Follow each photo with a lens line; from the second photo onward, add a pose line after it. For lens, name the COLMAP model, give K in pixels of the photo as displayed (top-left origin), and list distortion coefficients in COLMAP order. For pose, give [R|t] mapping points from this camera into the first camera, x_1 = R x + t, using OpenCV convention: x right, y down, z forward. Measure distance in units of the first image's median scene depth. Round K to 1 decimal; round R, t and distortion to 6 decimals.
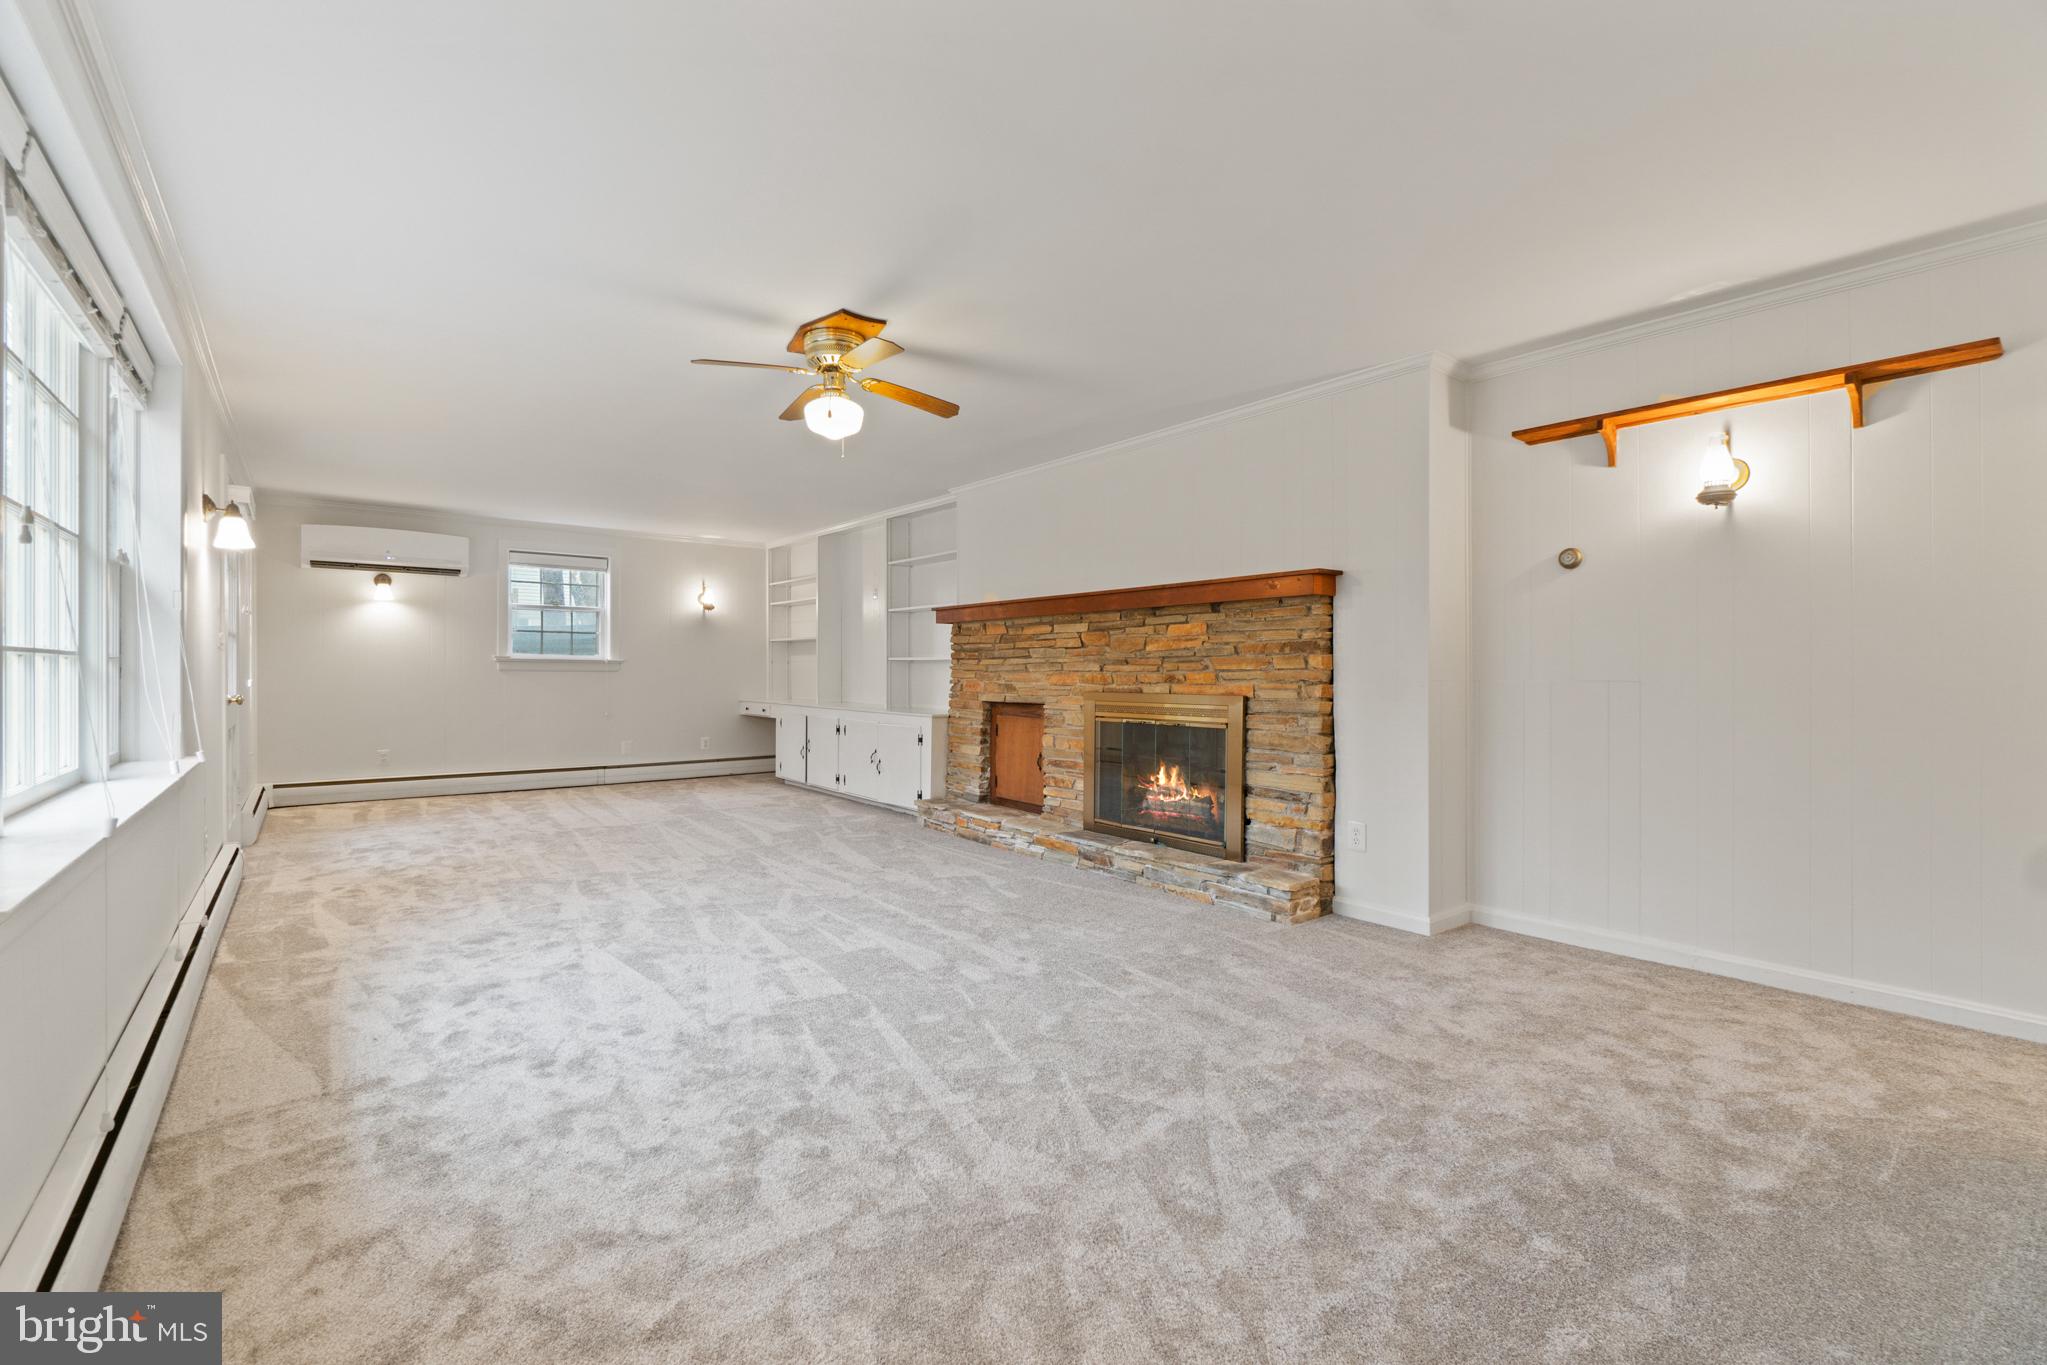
lens RADIAL K [[883.2, 0, 1009.9], [0, 883.2, 651.3], [0, 0, 1]] dist [-0.002927, 0.001221]
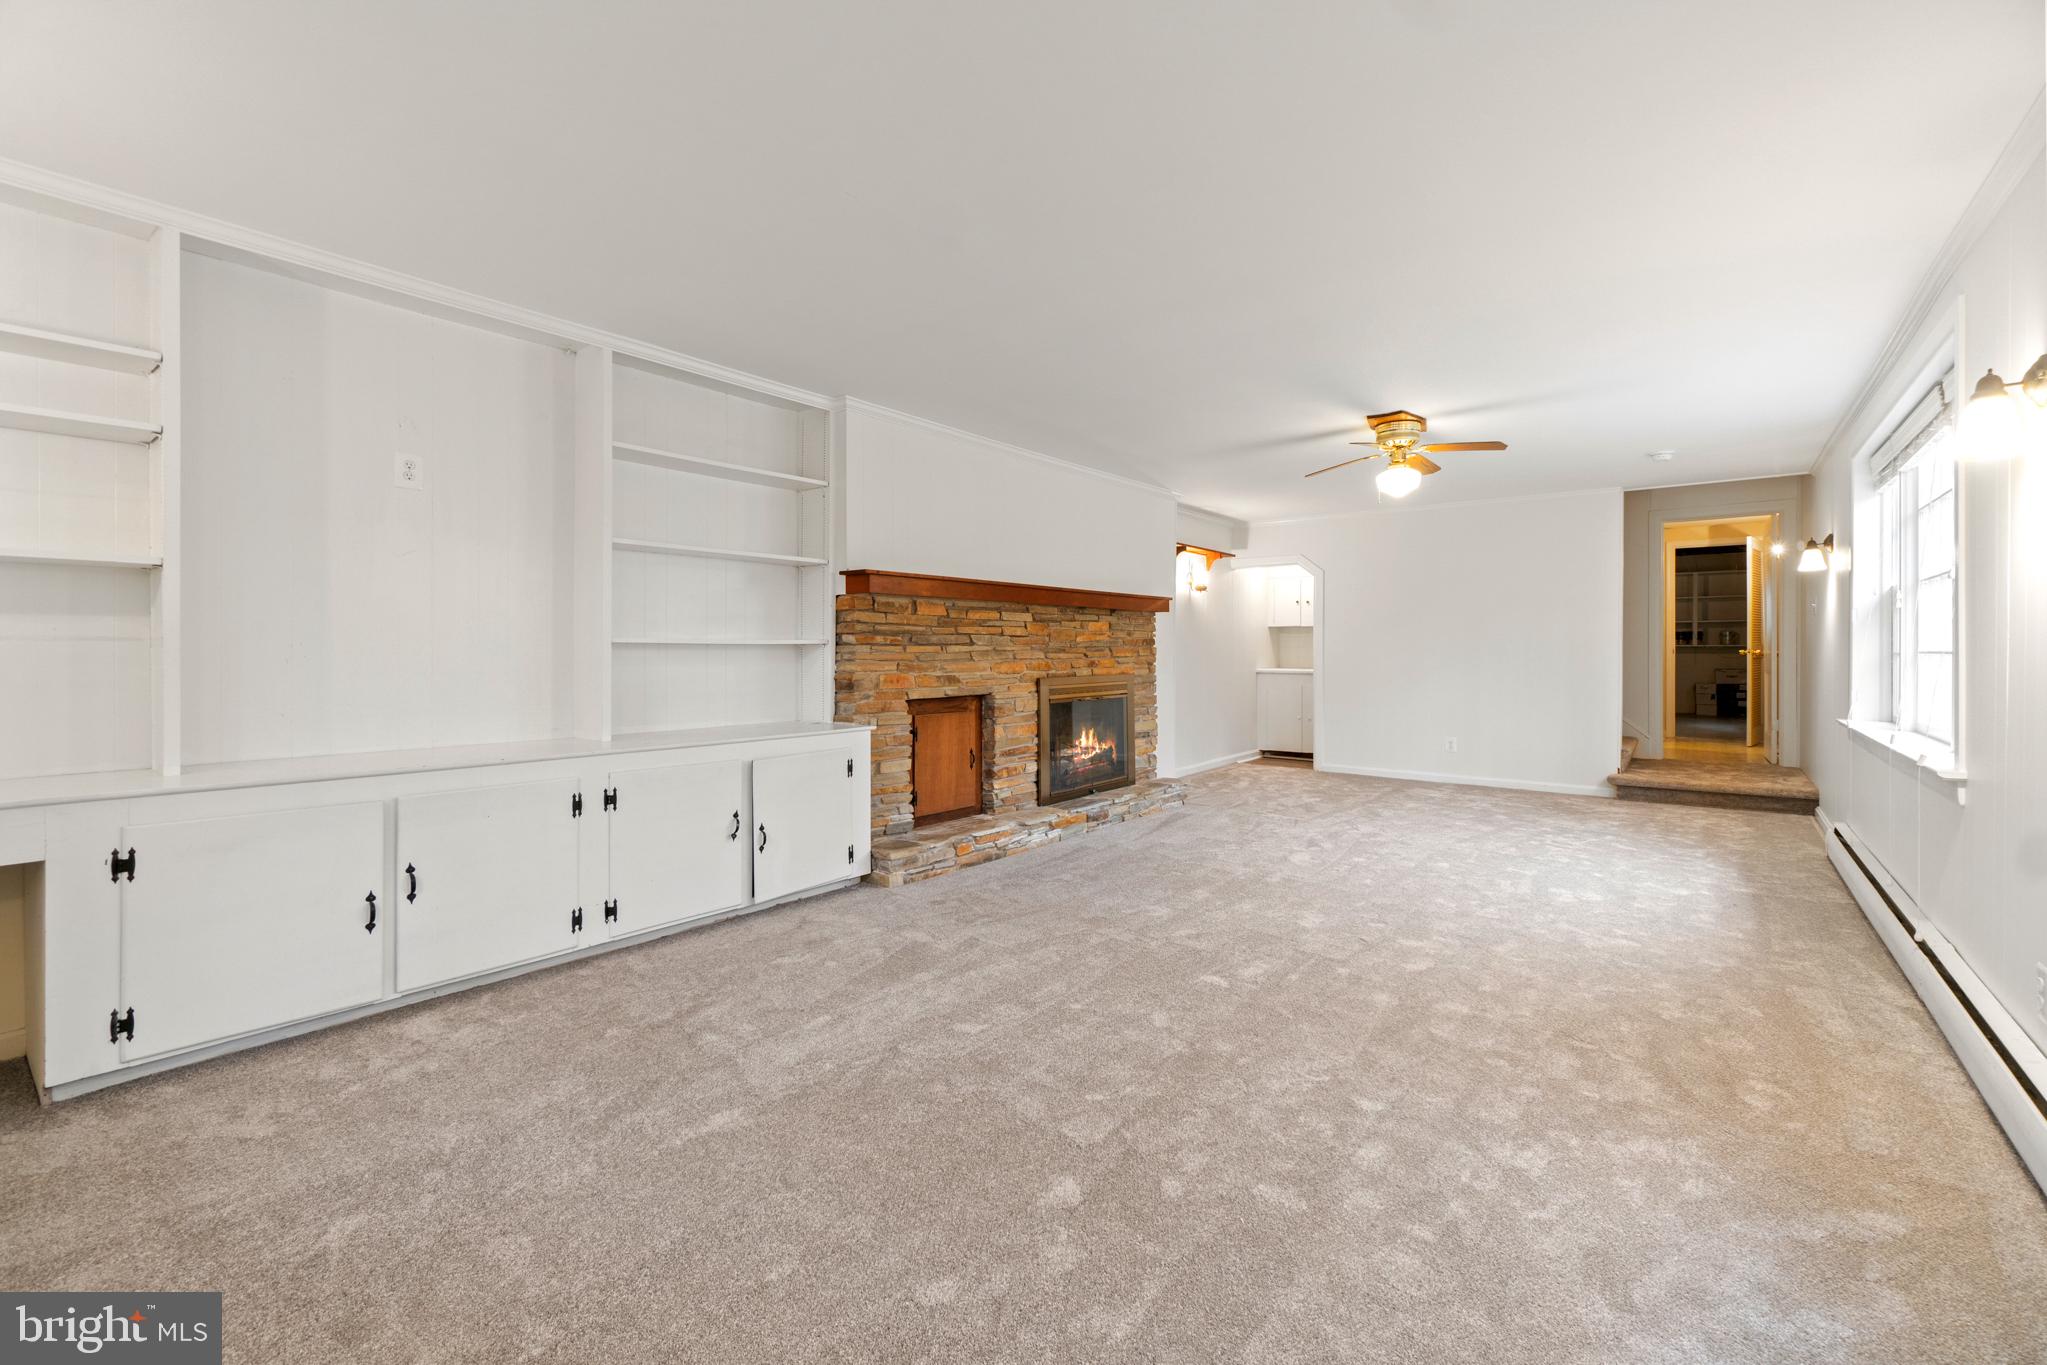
lens RADIAL K [[883.2, 0, 1009.9], [0, 883.2, 651.3], [0, 0, 1]] dist [-0.002927, 0.001221]
pose [[-0.242287, 0.000707, 0.970204, -0.898347], [-0.016473, 0.999853, -0.004843, 0.018202], [-0.970065, -0.017156, -0.242240, 1.232873]]
